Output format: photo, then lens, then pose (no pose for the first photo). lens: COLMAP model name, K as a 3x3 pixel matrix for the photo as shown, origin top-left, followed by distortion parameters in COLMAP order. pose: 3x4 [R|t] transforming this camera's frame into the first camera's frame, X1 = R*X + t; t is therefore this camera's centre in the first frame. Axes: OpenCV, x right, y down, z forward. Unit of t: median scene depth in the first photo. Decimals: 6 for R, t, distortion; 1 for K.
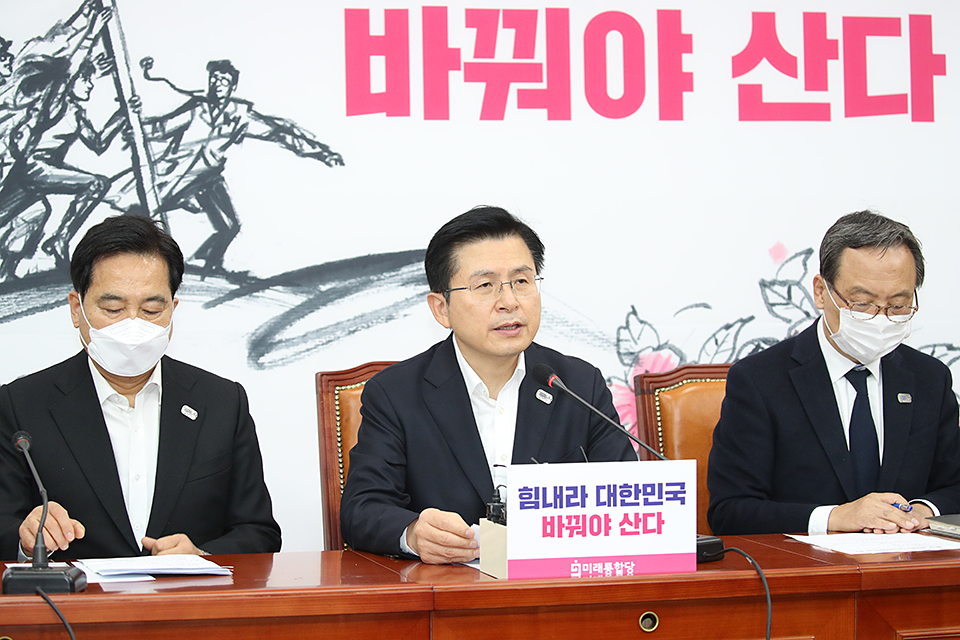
lens RADIAL K [[2846.5, 0, 480.0], [0, 2846.5, 320.0], [0, 0, 1]] dist [-0.313482, -0.191368]
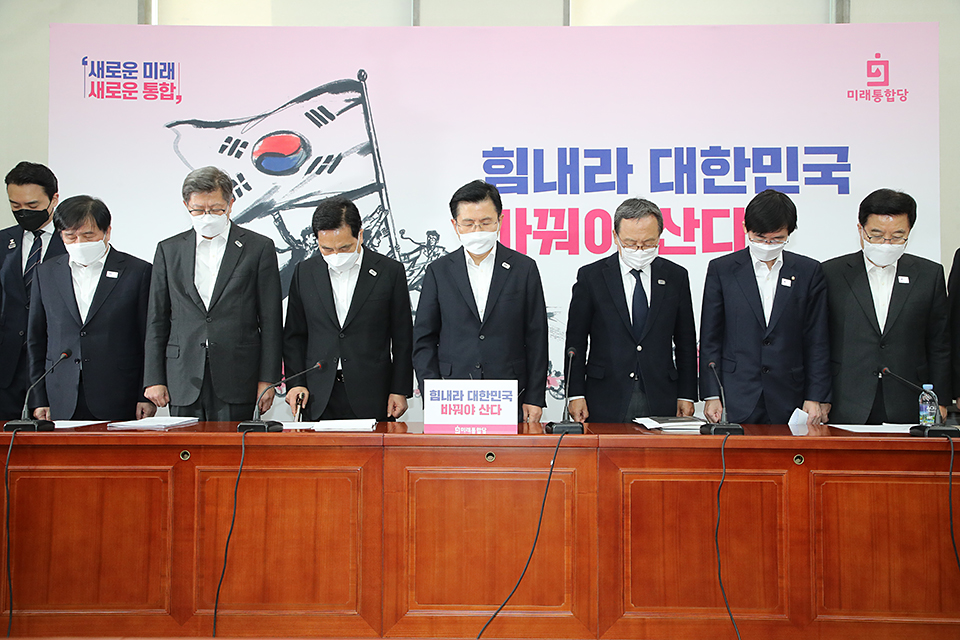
lens RADIAL K [[910.4, 0, 478.9], [0, 910.4, 319.2], [0, 0, 1]] dist [0.015609, 0.009169]
pose [[0.960375, 0.001559, -0.278707, 0.172752], [-0.018269, 0.998186, -0.057368, 0.031553], [0.278112, 0.060186, 0.958661, 0.248606]]
